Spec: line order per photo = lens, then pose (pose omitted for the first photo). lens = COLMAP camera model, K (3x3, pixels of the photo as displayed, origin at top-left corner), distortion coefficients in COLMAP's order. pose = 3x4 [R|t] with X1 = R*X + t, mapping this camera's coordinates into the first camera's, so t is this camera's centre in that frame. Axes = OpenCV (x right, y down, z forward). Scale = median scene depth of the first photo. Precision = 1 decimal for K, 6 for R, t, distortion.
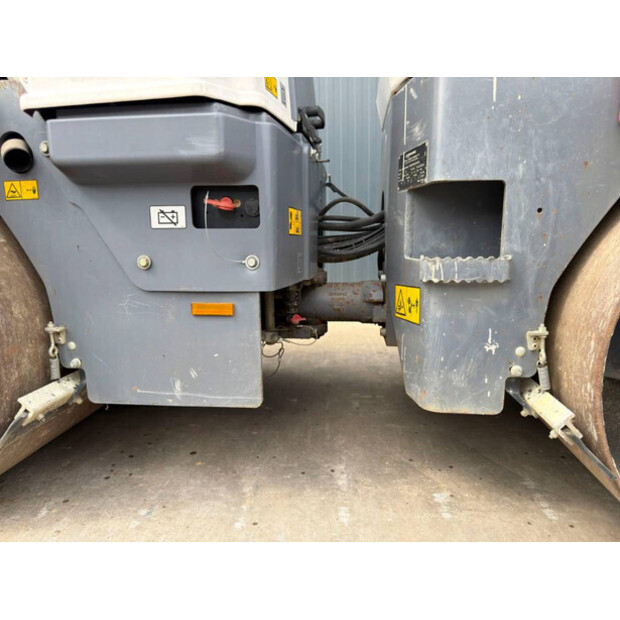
lens RADIAL K [[435.1, 0, 309.1], [0, 435.1, 311.1], [0, 0, 1]] dist [0.049419, -0.059824]
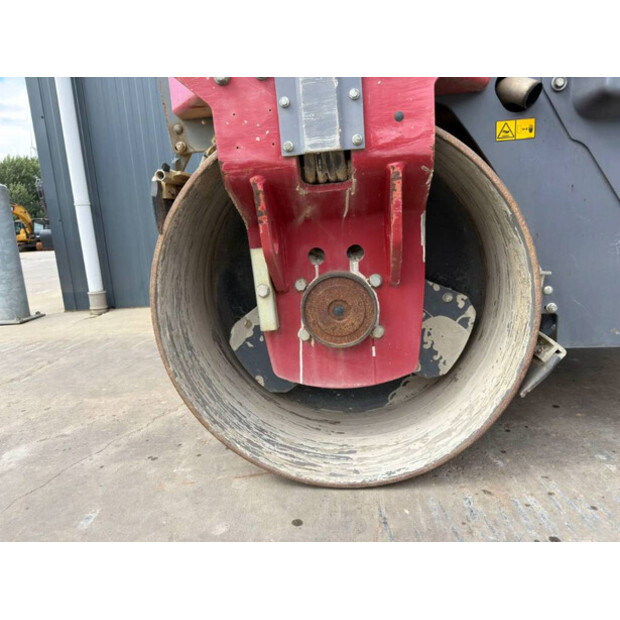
lens RADIAL K [[435.1, 0, 313.1], [0, 435.1, 307.8], [0, 0, 1]] dist [0.049419, -0.059824]
pose [[0.999000, -0.042876, 0.012712, -1.132816], [0.042645, 0.998929, 0.017938, 0.082761], [-0.013467, -0.017378, 0.999758, 0.024367]]
